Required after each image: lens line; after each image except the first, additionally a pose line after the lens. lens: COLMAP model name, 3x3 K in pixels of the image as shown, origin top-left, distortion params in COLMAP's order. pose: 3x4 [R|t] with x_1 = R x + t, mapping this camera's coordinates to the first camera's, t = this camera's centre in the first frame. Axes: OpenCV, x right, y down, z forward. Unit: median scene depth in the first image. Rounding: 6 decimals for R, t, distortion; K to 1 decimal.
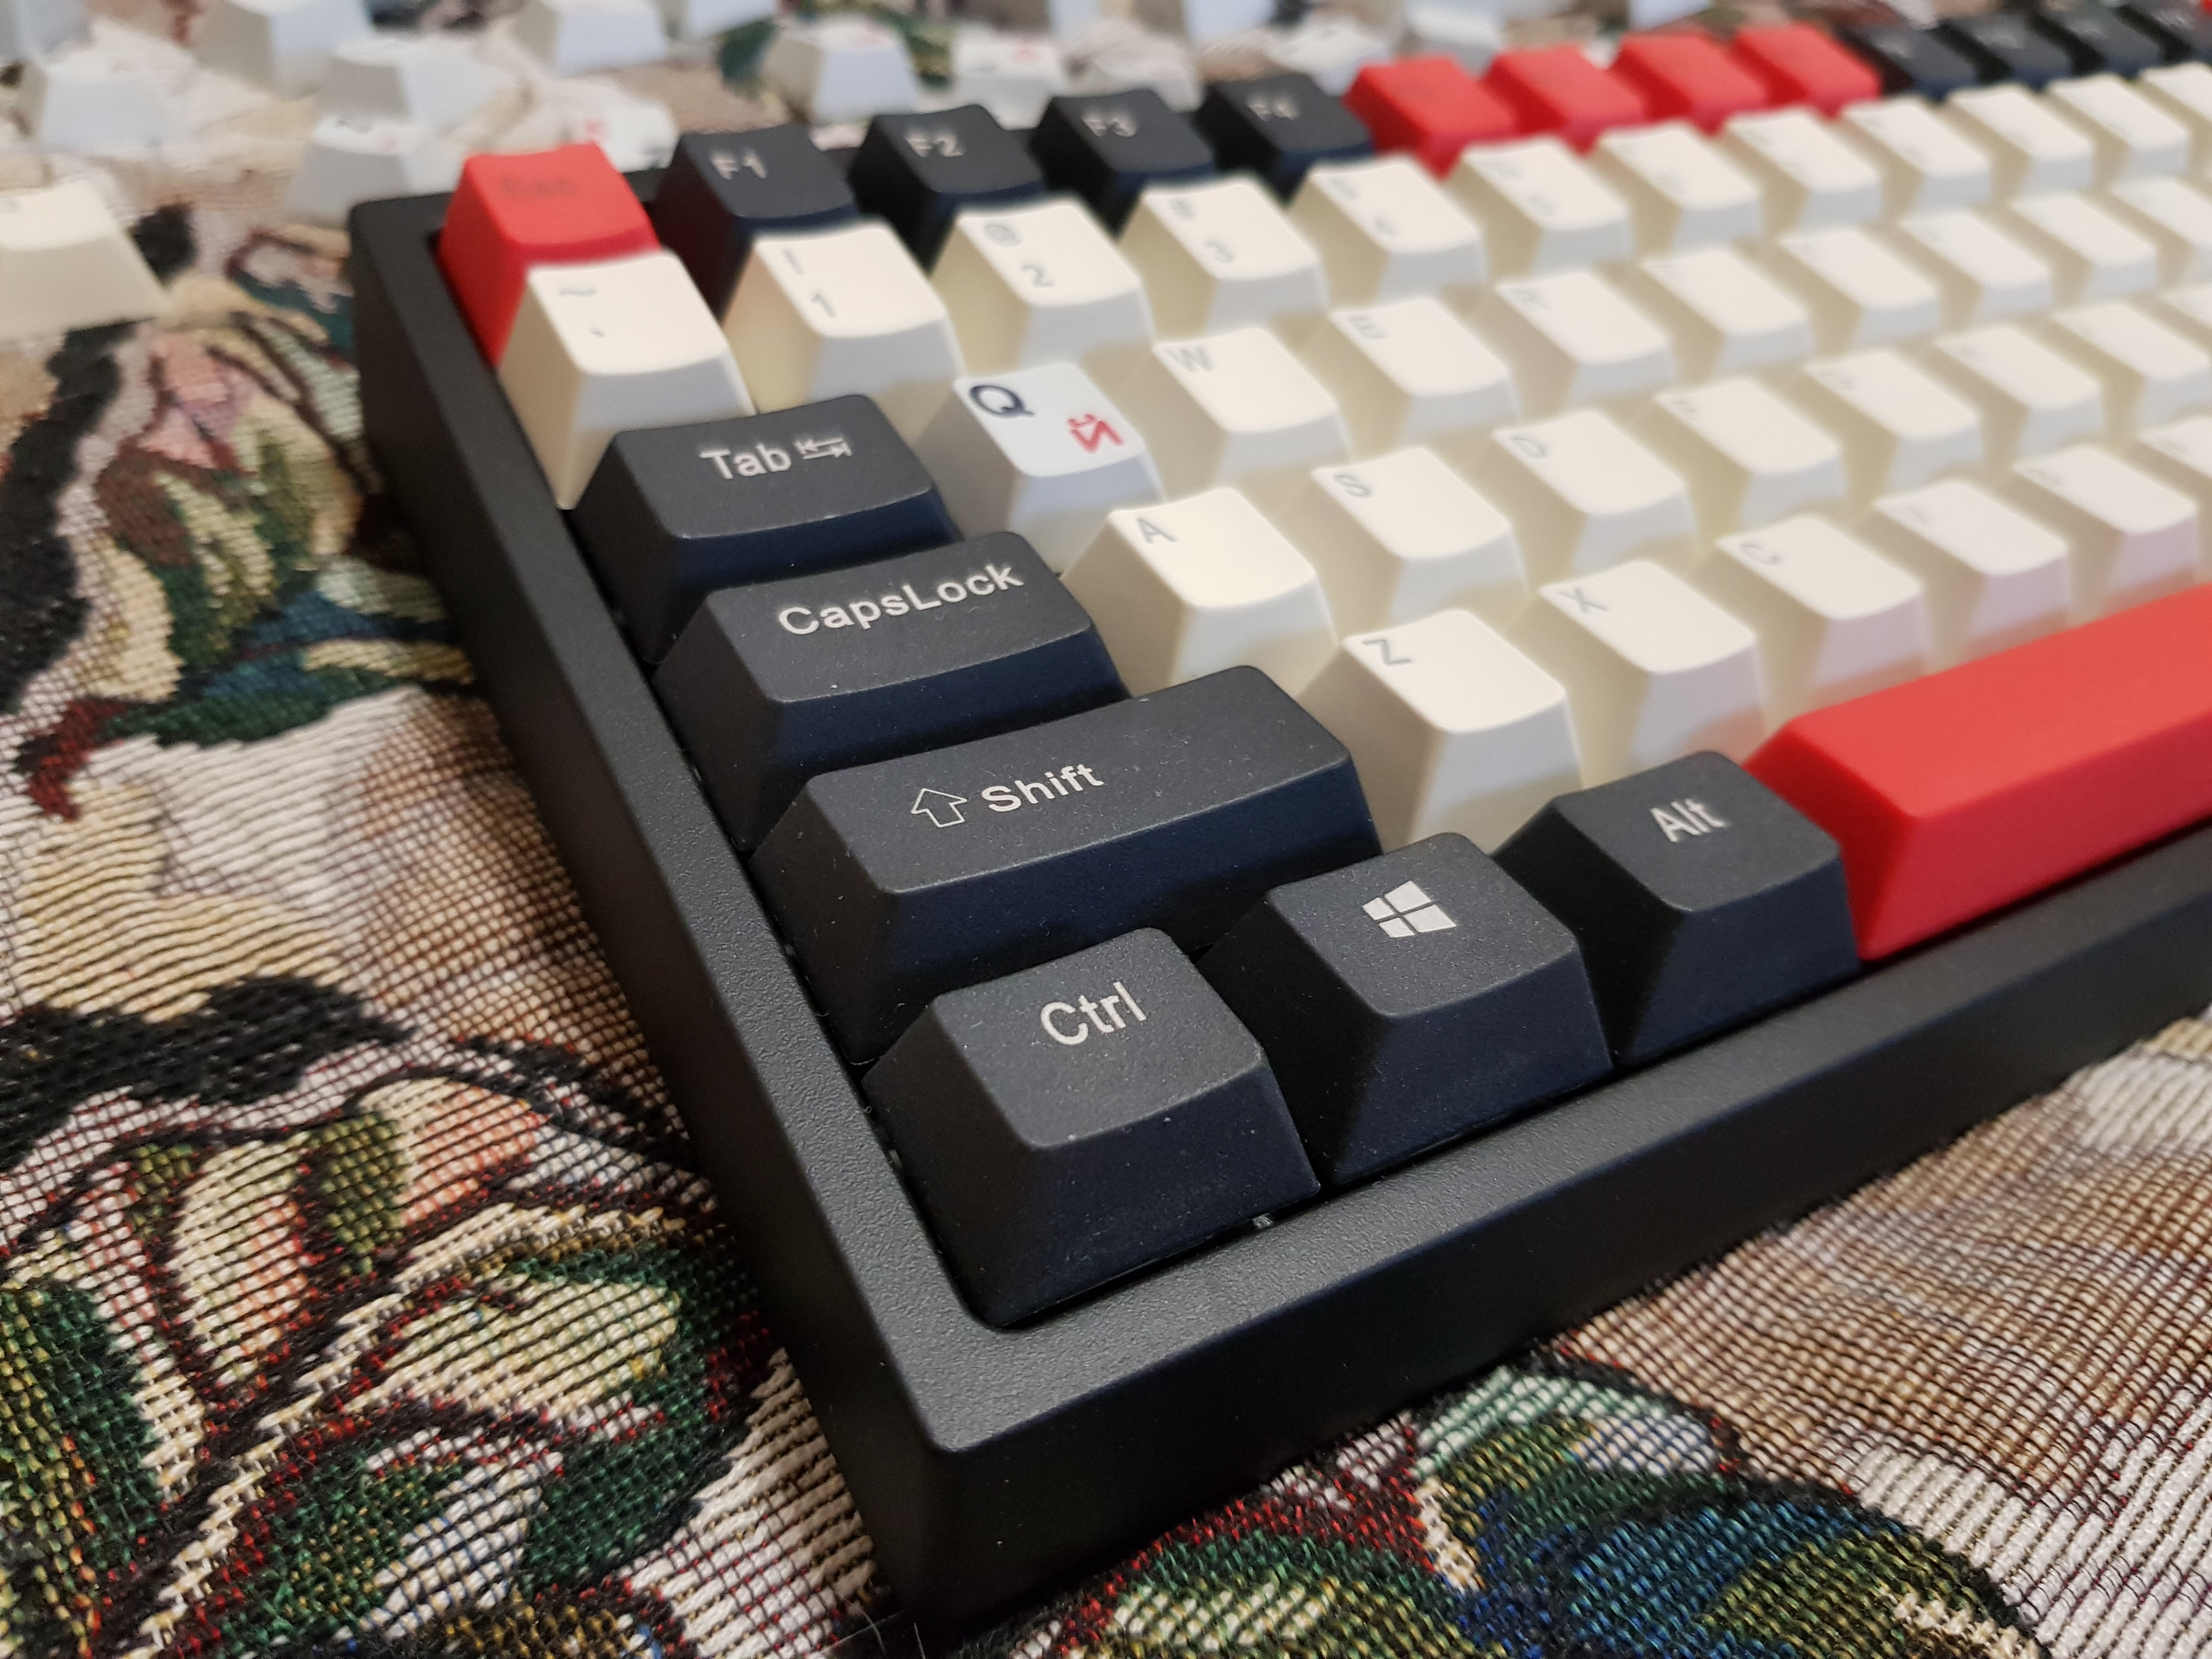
lens RADIAL K [[1851.6, 0, 1106.0], [0, 1851.6, 829.5], [0, 0, 1]] dist [0.070071, -0.213400]
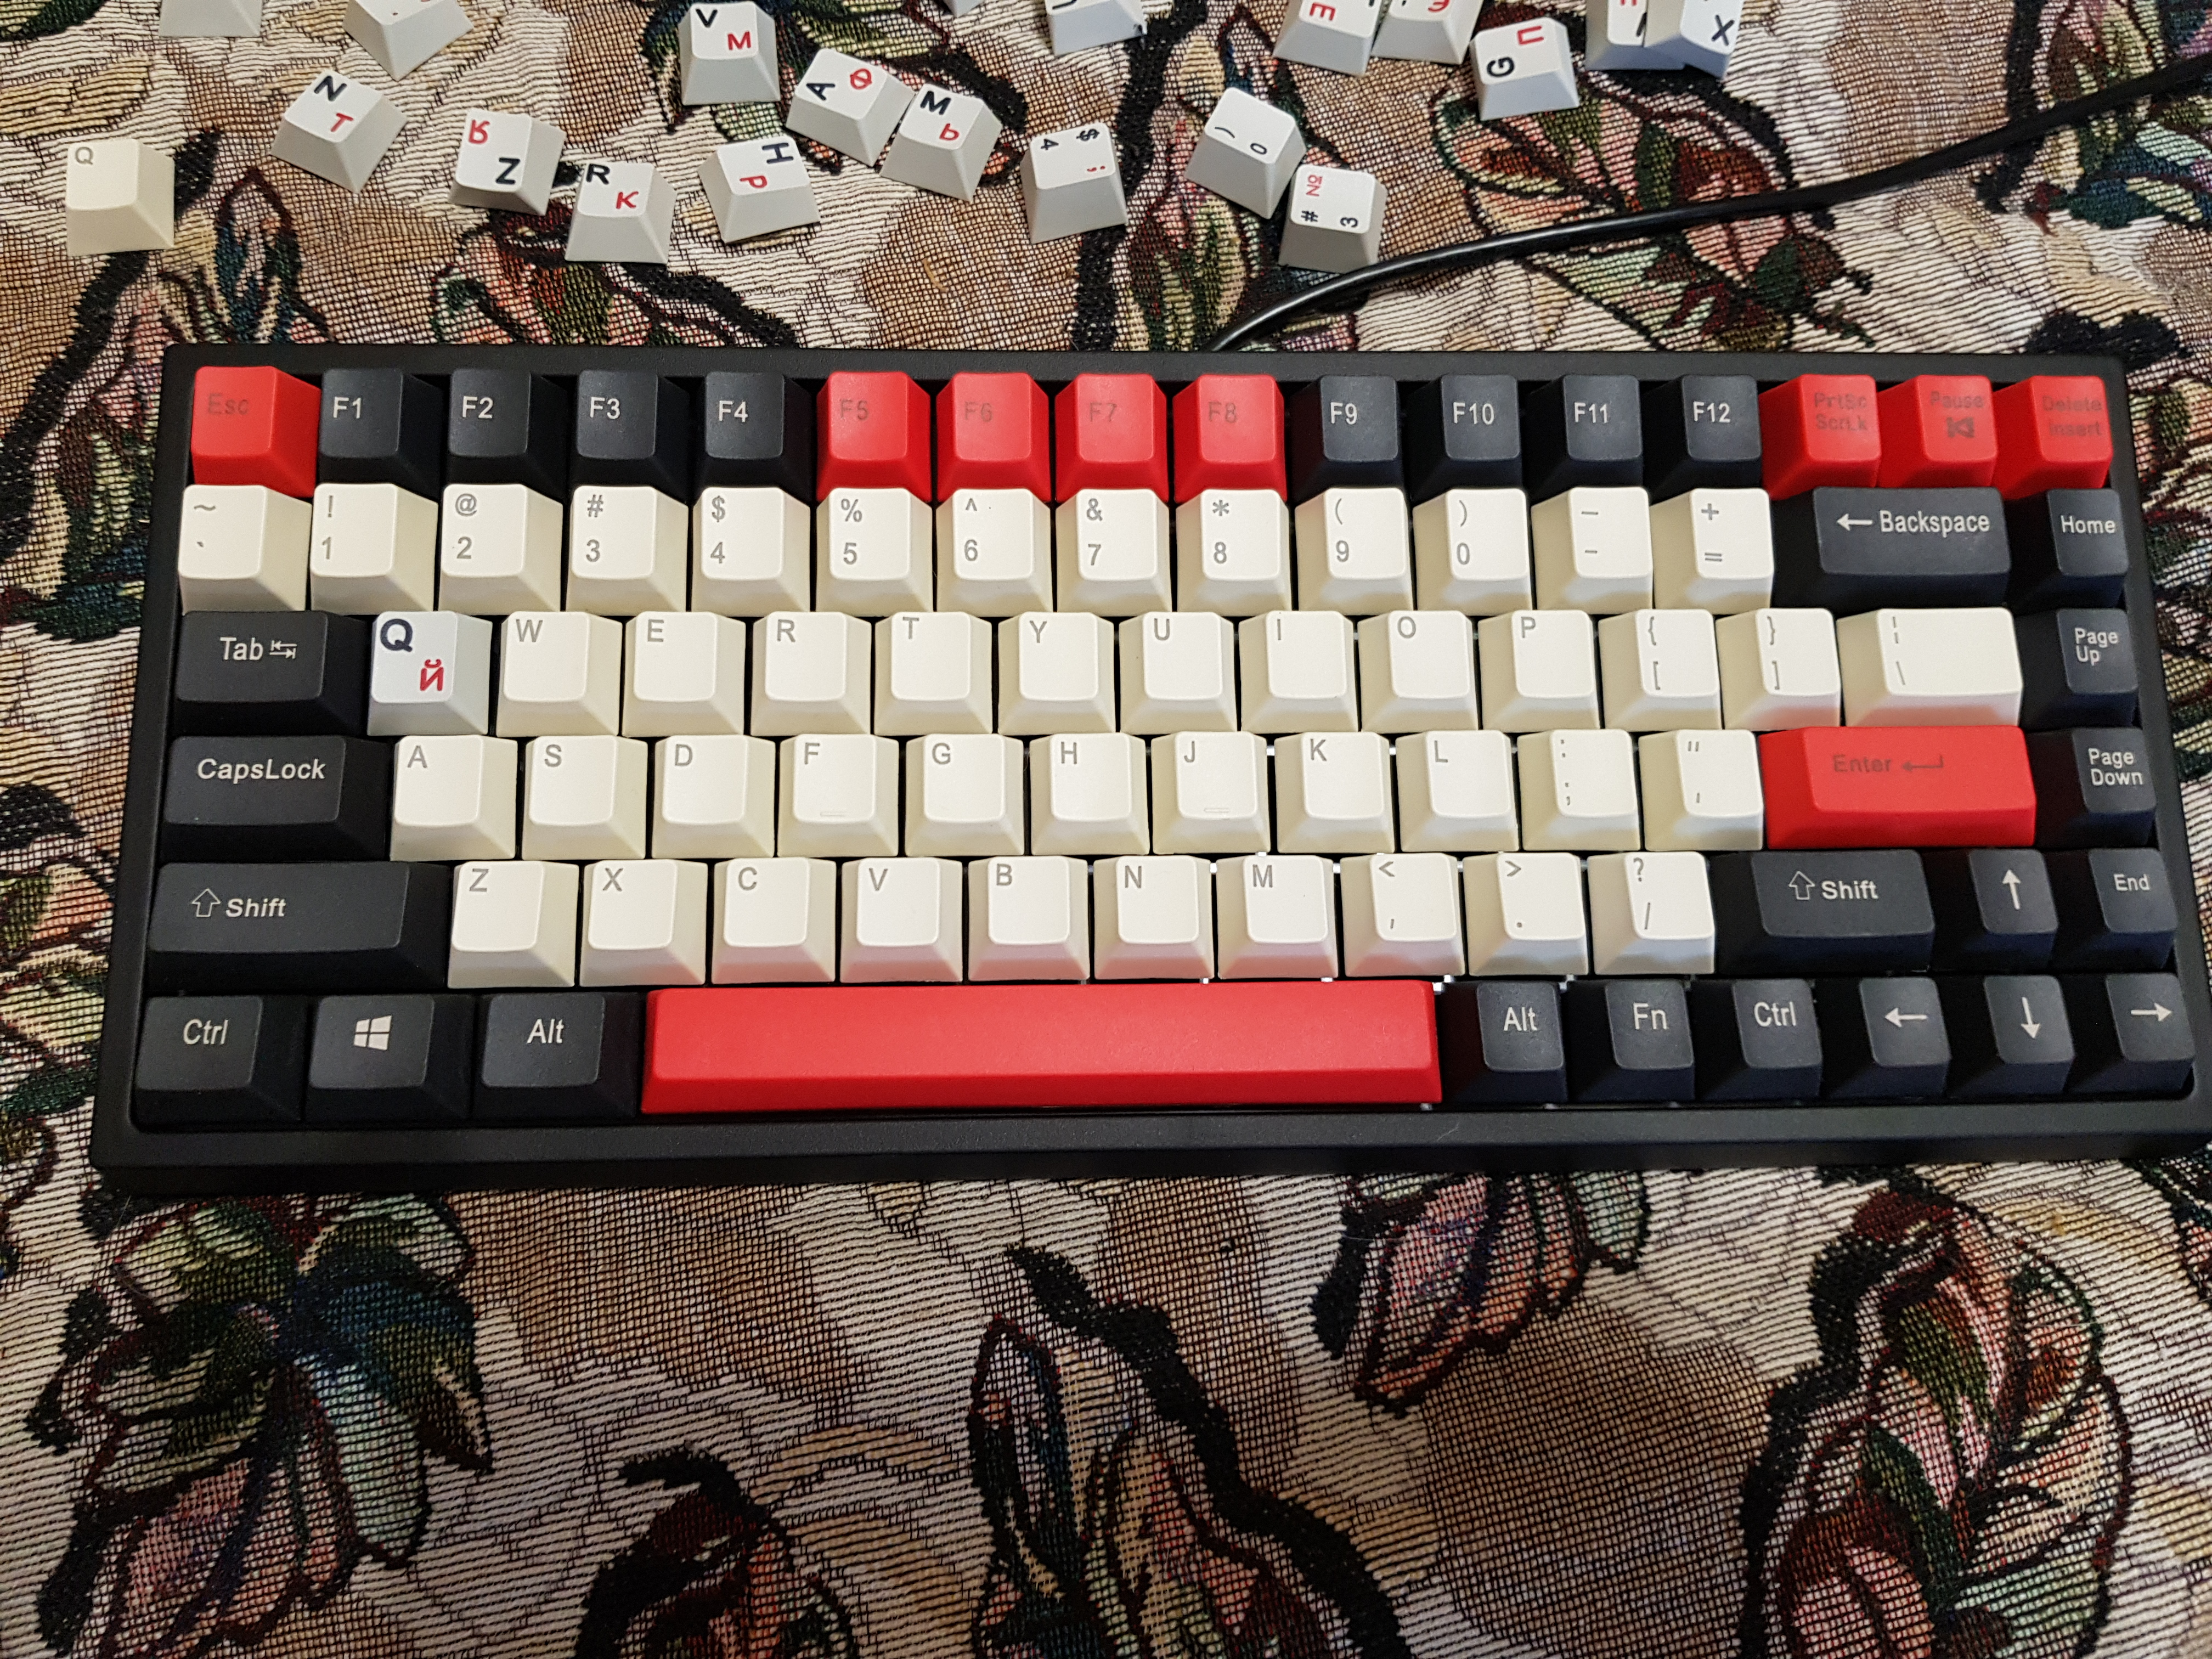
lens RADIAL K [[1800.9, 0, 1106.0], [0, 1800.9, 829.5], [0, 0, 1]] dist [-0.001649, -0.003467]
pose [[0.874621, 0.438454, -0.206872, 1.254981], [-0.280622, 0.805813, 0.521457, -1.502411], [0.395335, -0.398024, 0.827821, -0.323980]]
